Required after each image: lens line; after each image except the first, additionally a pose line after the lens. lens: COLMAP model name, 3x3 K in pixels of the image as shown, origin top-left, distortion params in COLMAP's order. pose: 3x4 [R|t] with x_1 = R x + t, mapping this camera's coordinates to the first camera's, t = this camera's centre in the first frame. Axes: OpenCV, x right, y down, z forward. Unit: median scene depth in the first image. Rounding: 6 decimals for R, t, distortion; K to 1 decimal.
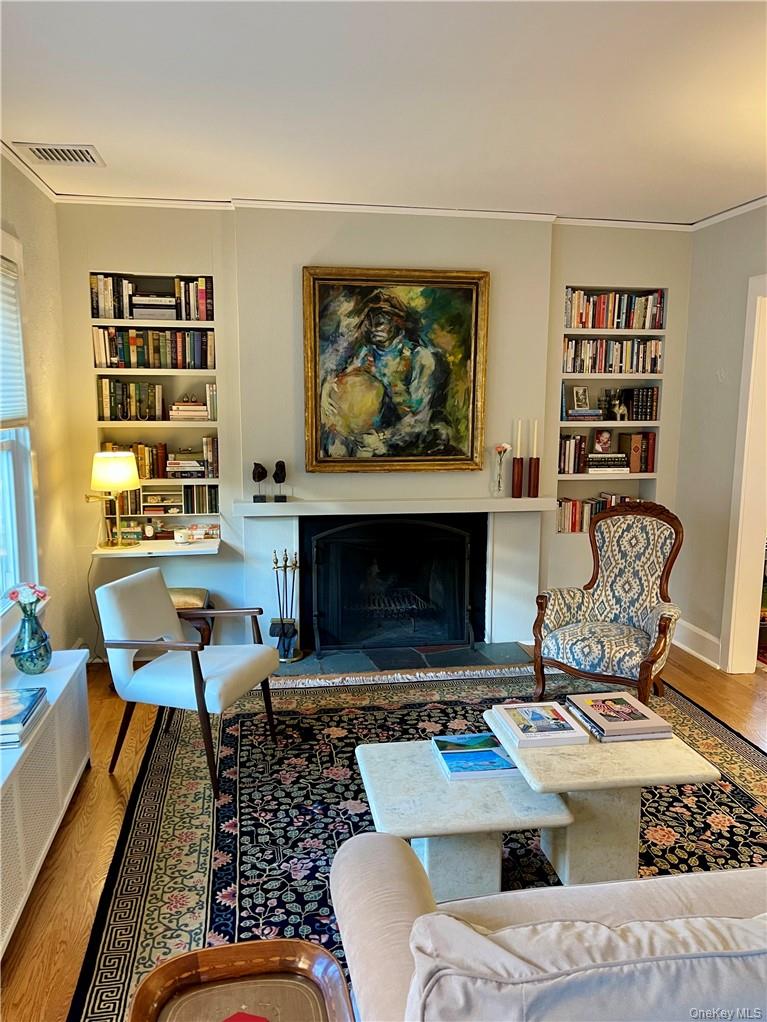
lens RADIAL K [[771.4, 0, 367.9], [0, 771.4, 523.8], [0, 0, 1]] dist [0.038202, -0.055932]
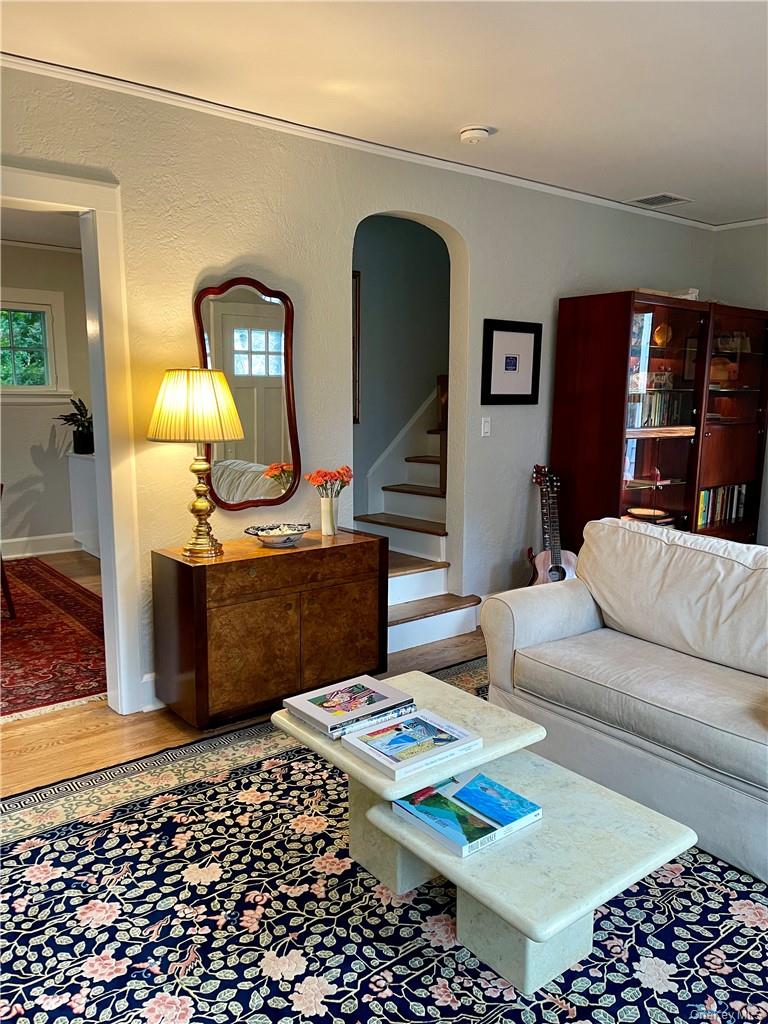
lens RADIAL K [[764.6, 0, 392.6], [0, 764.6, 517.4], [0, 0, 1]] dist [0.088283, -0.131896]
pose [[-0.517950, -0.142824, 0.843404, -0.331580], [0.120902, 0.963842, 0.237468, -0.127253], [-0.846824, 0.224966, -0.481954, 1.101313]]
